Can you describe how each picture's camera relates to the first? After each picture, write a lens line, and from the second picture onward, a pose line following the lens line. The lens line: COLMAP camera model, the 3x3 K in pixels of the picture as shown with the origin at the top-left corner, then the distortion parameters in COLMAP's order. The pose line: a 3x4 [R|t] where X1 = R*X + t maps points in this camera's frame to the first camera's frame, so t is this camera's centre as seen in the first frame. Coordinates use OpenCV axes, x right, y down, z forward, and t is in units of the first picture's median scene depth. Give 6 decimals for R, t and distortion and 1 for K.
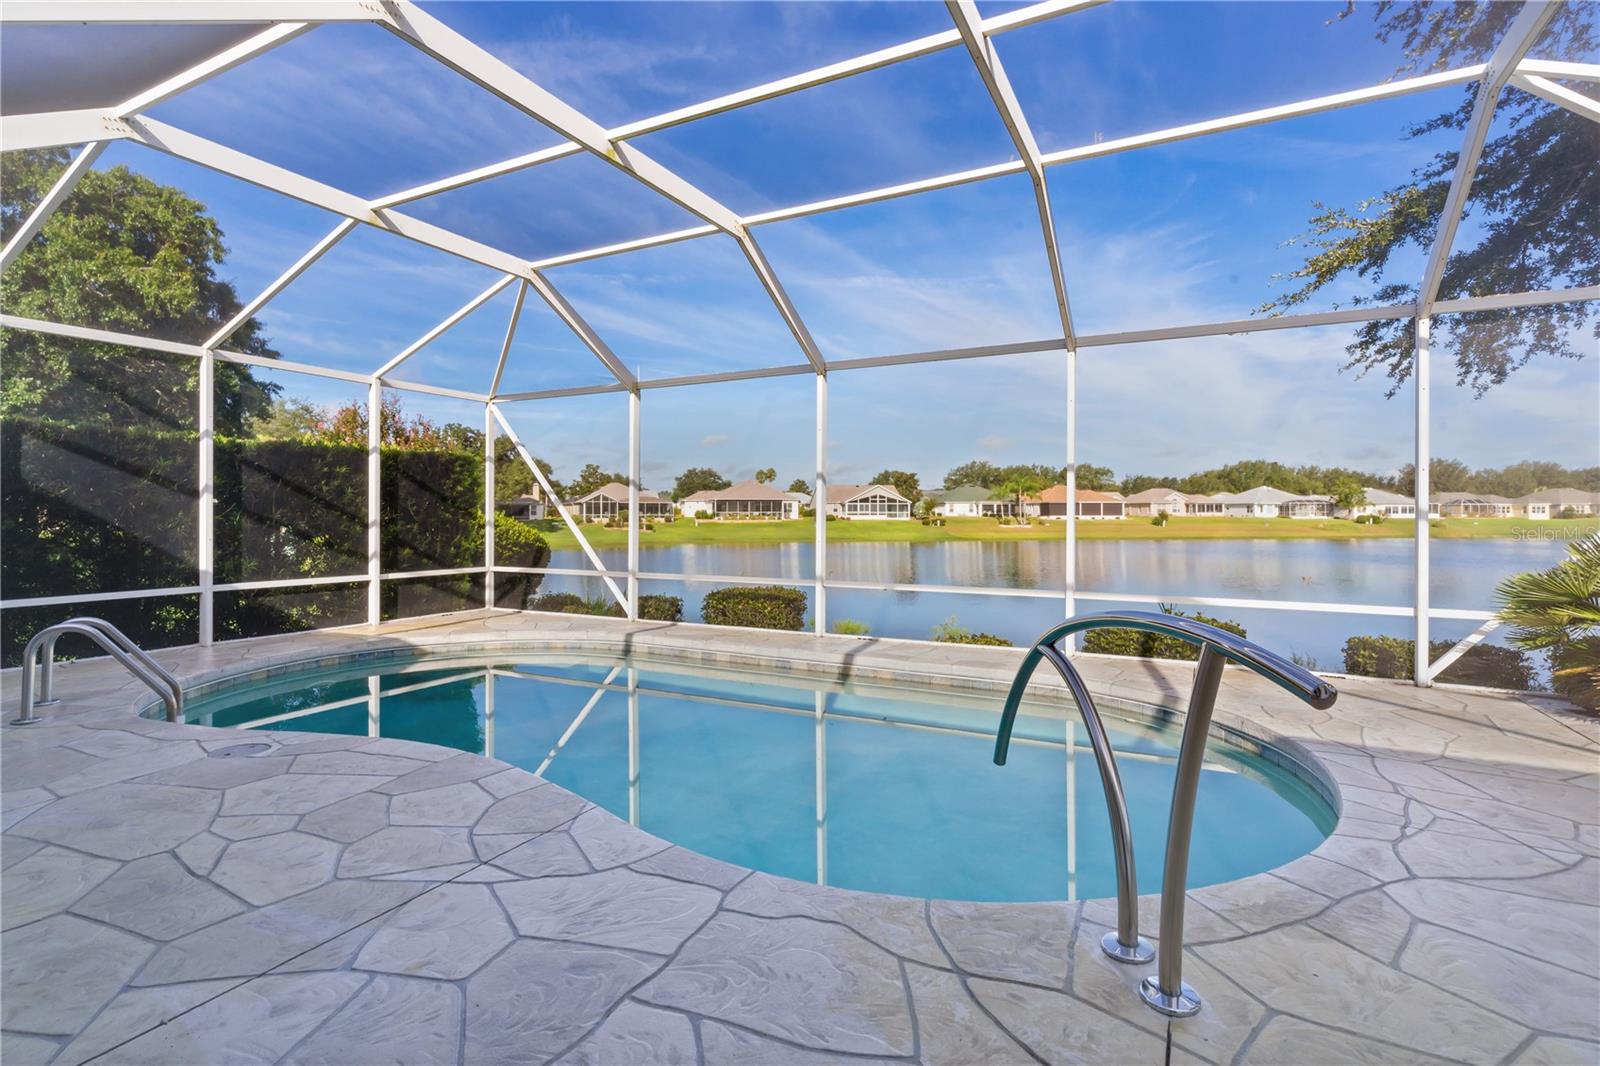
lens RADIAL K [[769.9, 0, 801.1], [0, 769.9, 516.4], [0, 0, 1]] dist [0.000114, 0.000022]
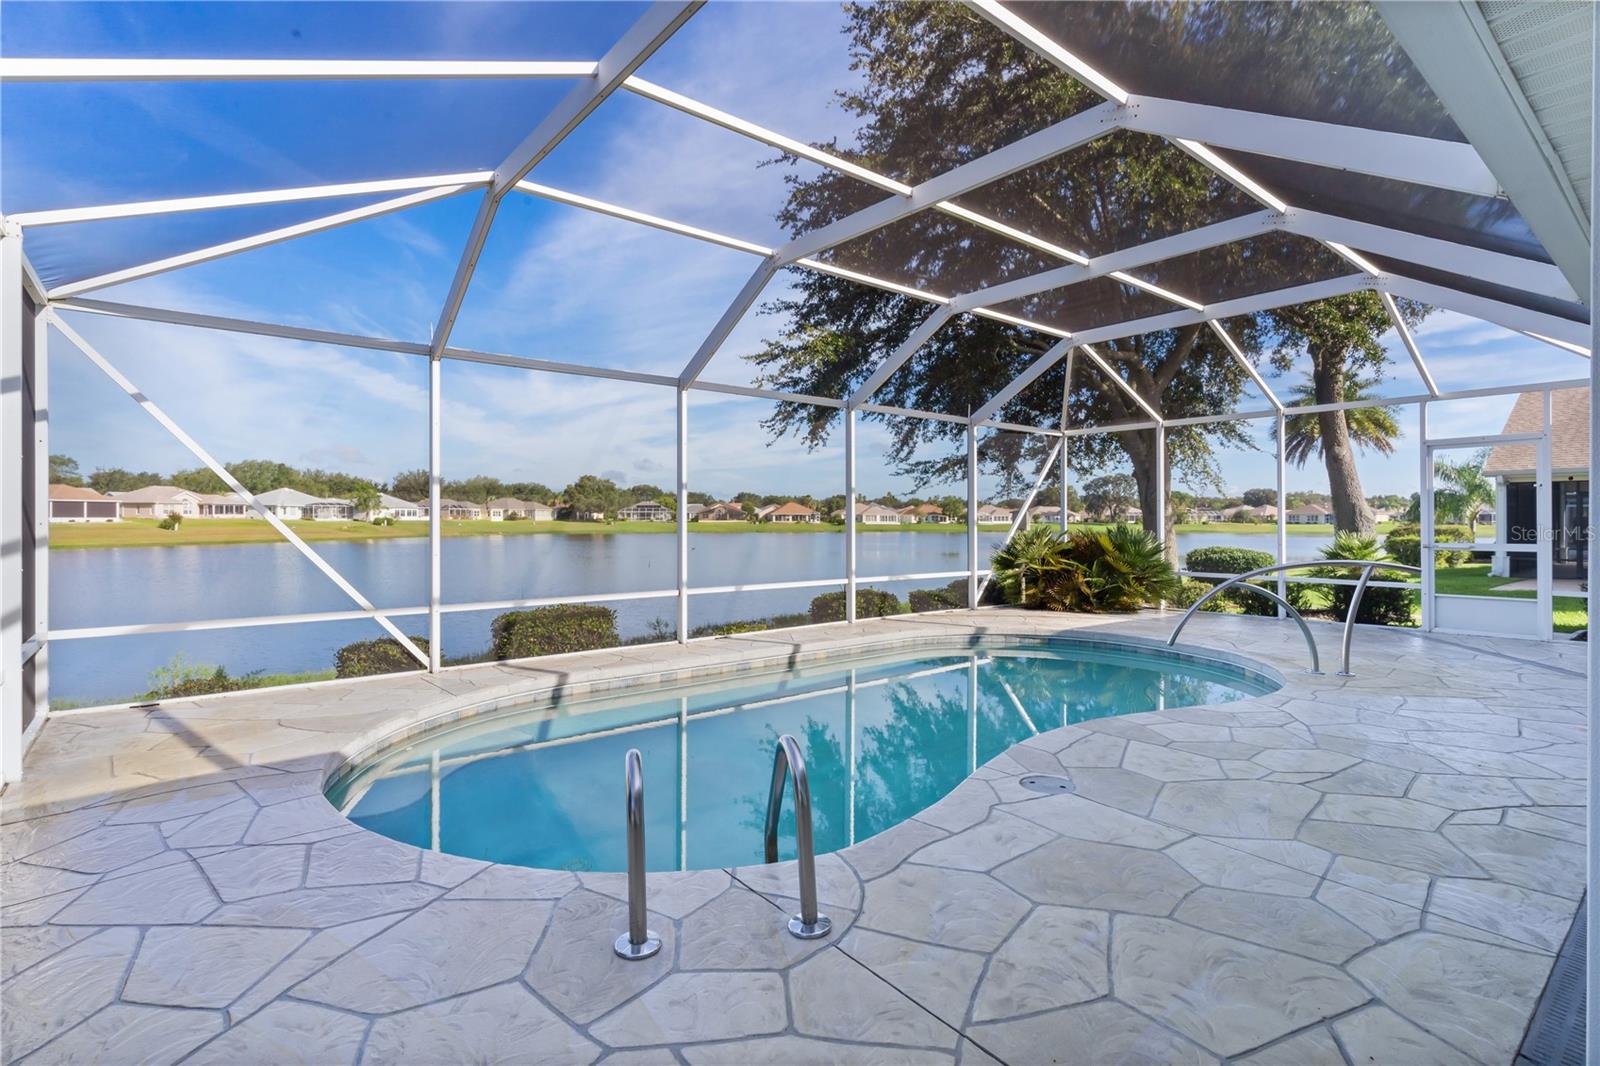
lens RADIAL K [[763.5, 0, 791.6], [0, 763.5, 518.4], [0, 0, 1]] dist [0.001333, 0.000051]
pose [[0.393747, 0.000847, 0.919218, -0.246062], [-0.001019, 0.999999, -0.000485, -0.003255], [-0.919218, -0.000746, 0.393748, 0.132085]]
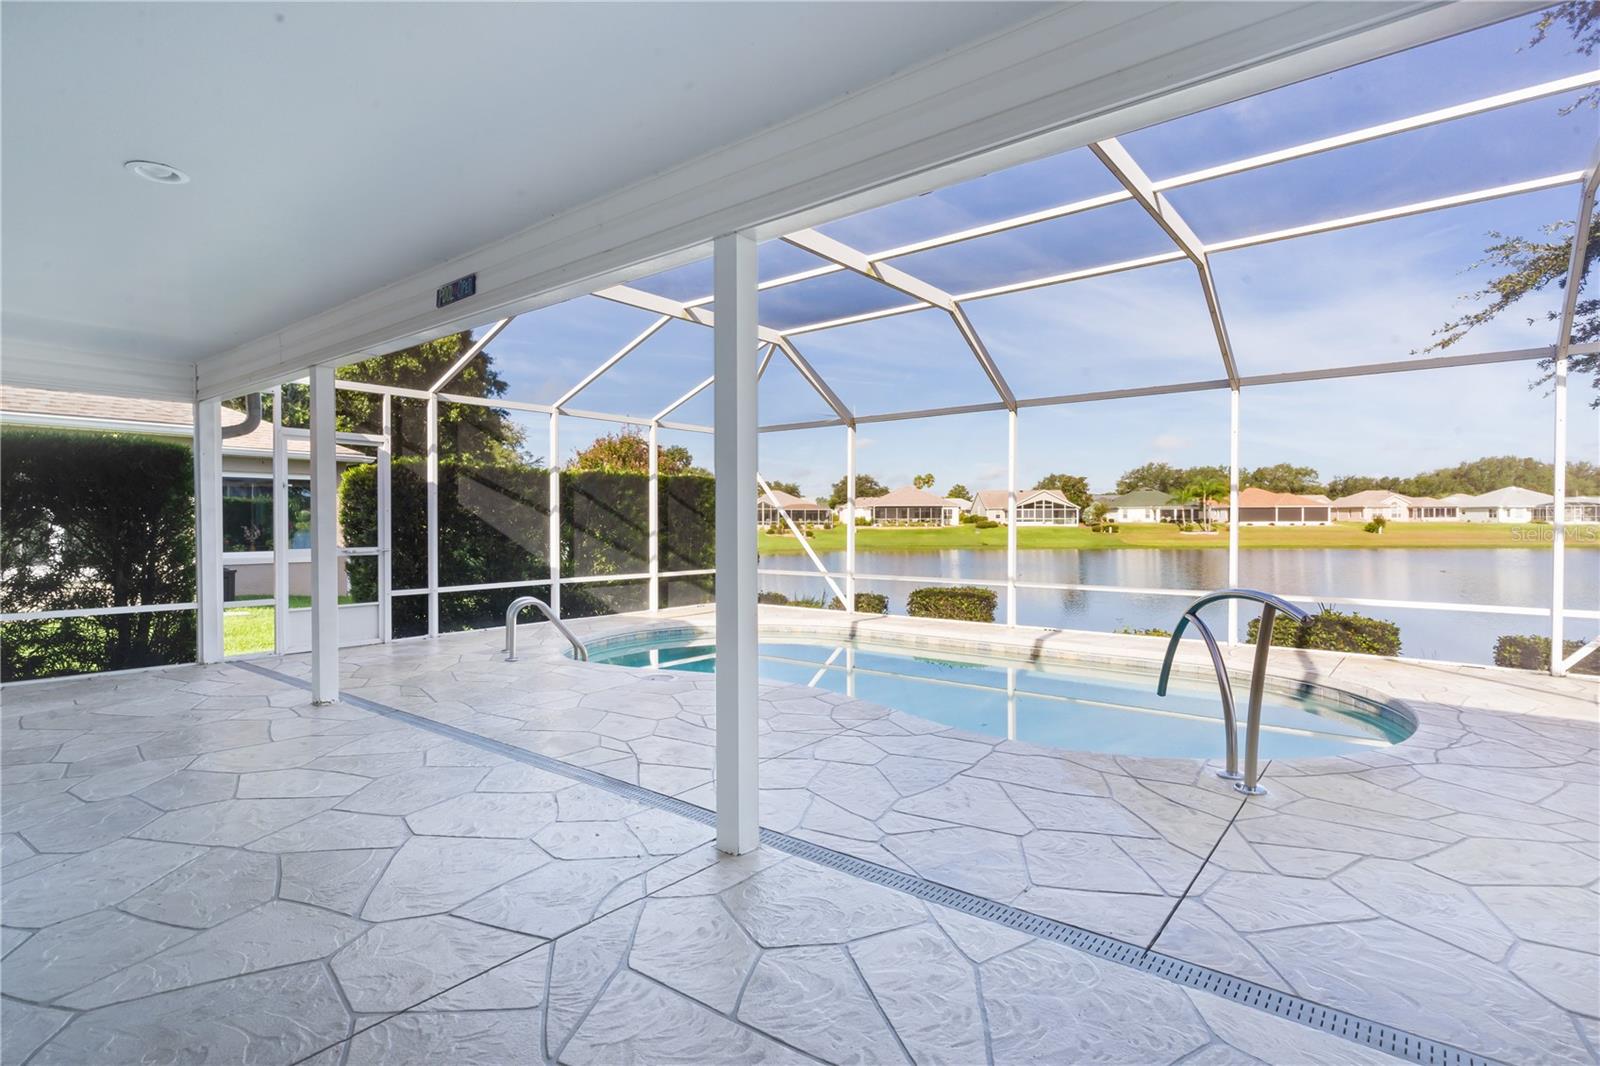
lens RADIAL K [[785.1, 0, 800.0], [0, 785.1, 533.0], [0, 0, 1]] dist [-0.001541, -0.000462]
pose [[0.980129, 0.000736, -0.198359, -0.016087], [0.001866, 0.999915, 0.012930, -0.002655], [0.198351, -0.013043, 0.980044, -0.078264]]
